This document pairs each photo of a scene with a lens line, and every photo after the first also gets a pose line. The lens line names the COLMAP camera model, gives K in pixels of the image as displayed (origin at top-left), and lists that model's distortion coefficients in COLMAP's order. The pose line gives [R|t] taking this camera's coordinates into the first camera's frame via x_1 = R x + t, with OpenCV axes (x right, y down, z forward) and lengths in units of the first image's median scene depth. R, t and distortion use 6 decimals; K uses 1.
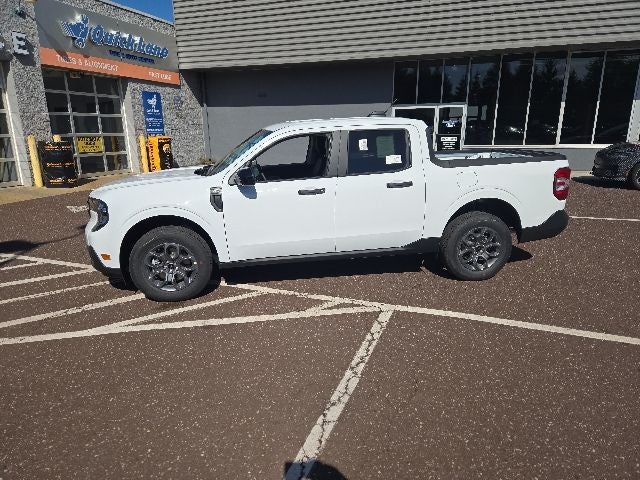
lens RADIAL K [[434.5, 0, 319.2], [0, 434.5, 243.4], [0, 0, 1]] dist [0.058578, -0.048384]
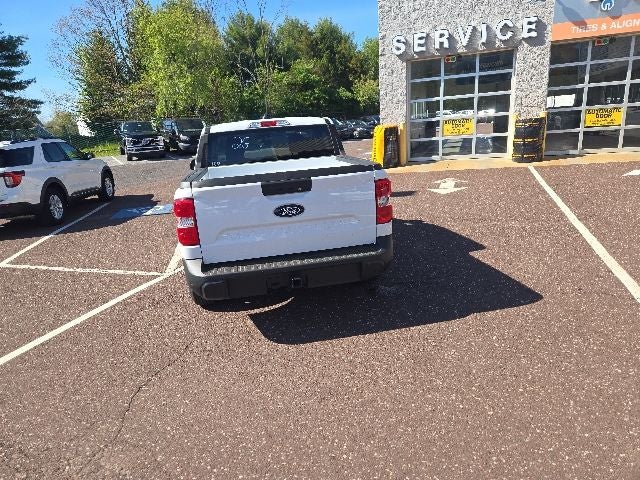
lens RADIAL K [[434.5, 0, 317.5], [0, 434.5, 245.1], [0, 0, 1]] dist [0.058578, -0.048384]
pose [[0.014244, 0.276865, -0.960803, 0.480852], [-0.182076, 0.945554, 0.269771, -0.127887], [0.983181, 0.171096, 0.063879, 0.458945]]
